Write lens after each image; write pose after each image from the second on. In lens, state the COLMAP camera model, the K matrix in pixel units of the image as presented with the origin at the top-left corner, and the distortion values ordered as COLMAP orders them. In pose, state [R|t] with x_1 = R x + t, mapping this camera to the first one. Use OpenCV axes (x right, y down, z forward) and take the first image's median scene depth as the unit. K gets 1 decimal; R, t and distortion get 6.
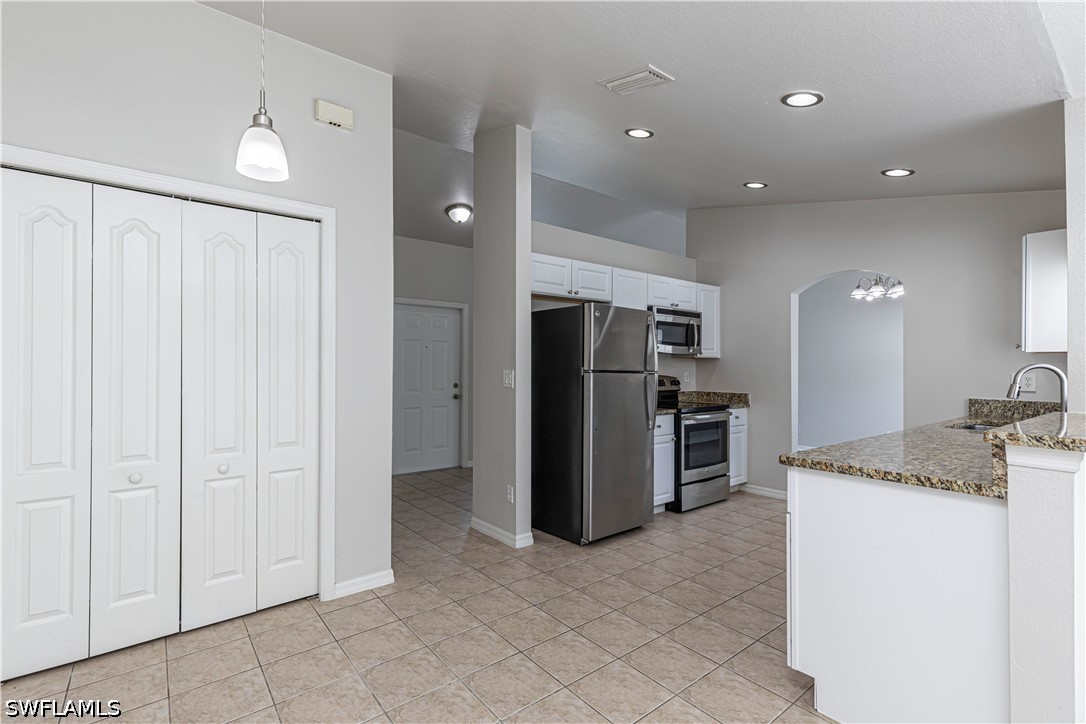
lens RADIAL K [[496.5, 0, 549.3], [0, 496.5, 364.7], [0, 0, 1]] dist [0.014387, -0.000313]
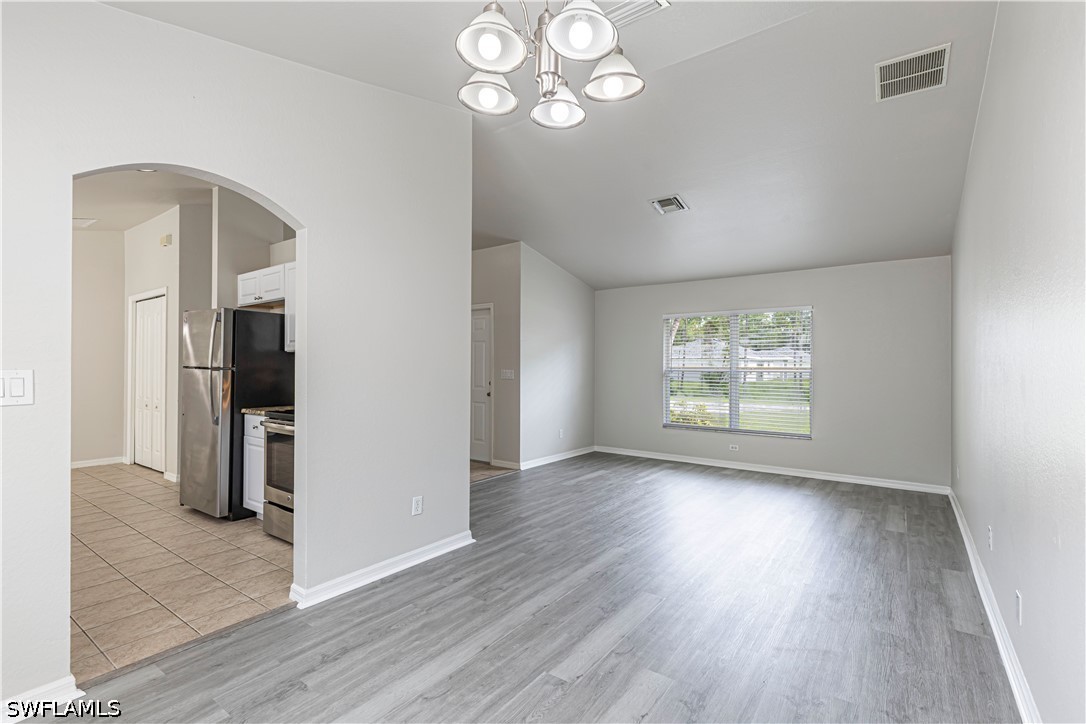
lens RADIAL K [[496.5, 0, 549.3], [0, 496.5, 364.7], [0, 0, 1]] dist [0.014387, -0.000313]
pose [[0.254543, -0.006012, -0.967043, 1.314524], [0.003100, 0.999981, -0.005401, 0.014320], [0.967057, -0.001623, 0.254556, 1.346995]]
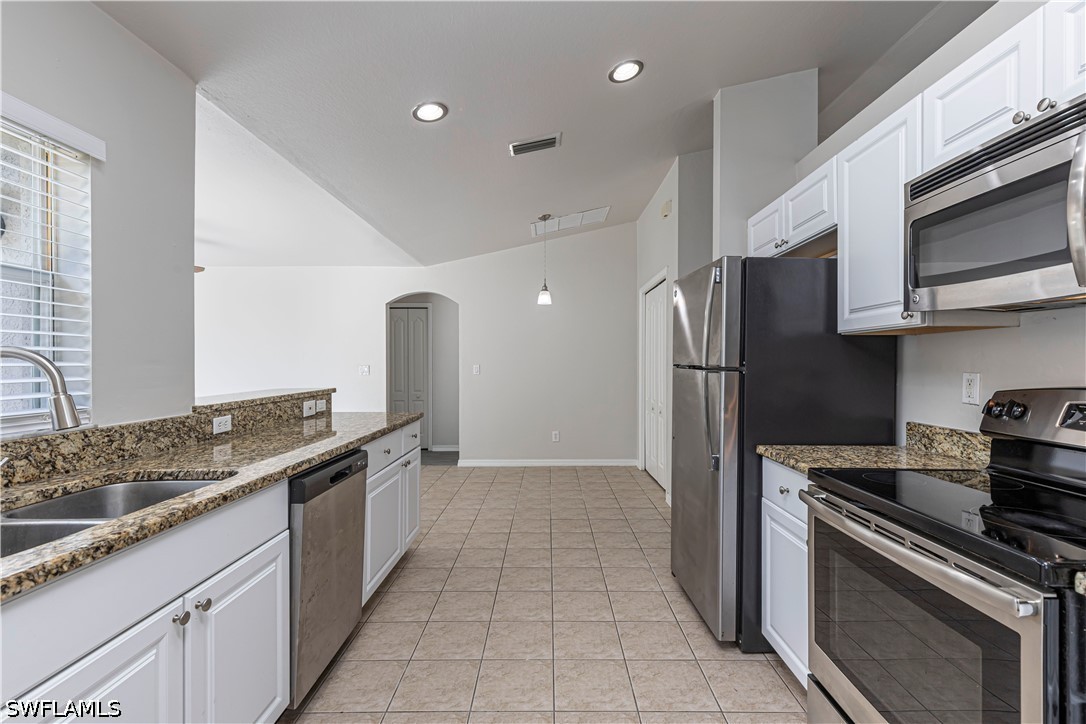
lens RADIAL K [[487.3, 0, 543.0], [0, 487.3, 362.0], [0, 0, 1]] dist [0.001614, 0.000124]
pose [[-0.638610, -0.004951, -0.769514, 0.726184], [0.002090, 0.999964, -0.008167, 0.011234], [0.769527, -0.006824, -0.638577, 1.159178]]
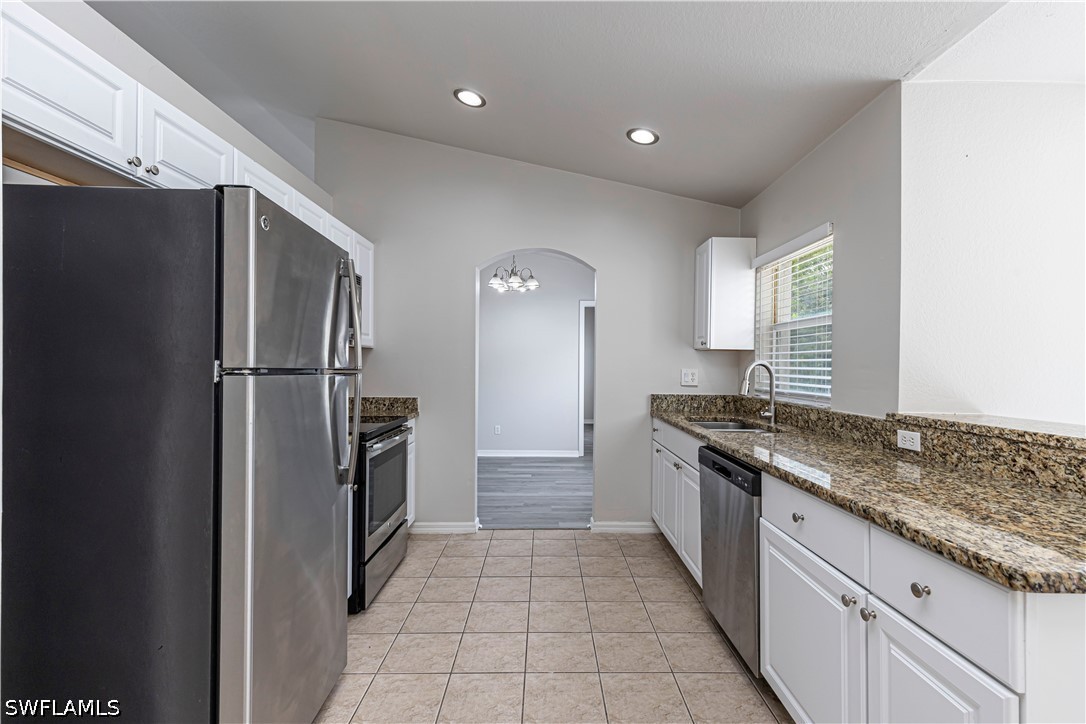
lens RADIAL K [[496.5, 0, 549.3], [0, 496.5, 364.7], [0, 0, 1]] dist [0.014387, -0.000313]
pose [[0.623580, 0.000064, 0.781759, -0.060498], [-0.010055, 0.999918, 0.007939, 0.002561], [-0.781695, -0.012811, 0.623530, 0.504149]]
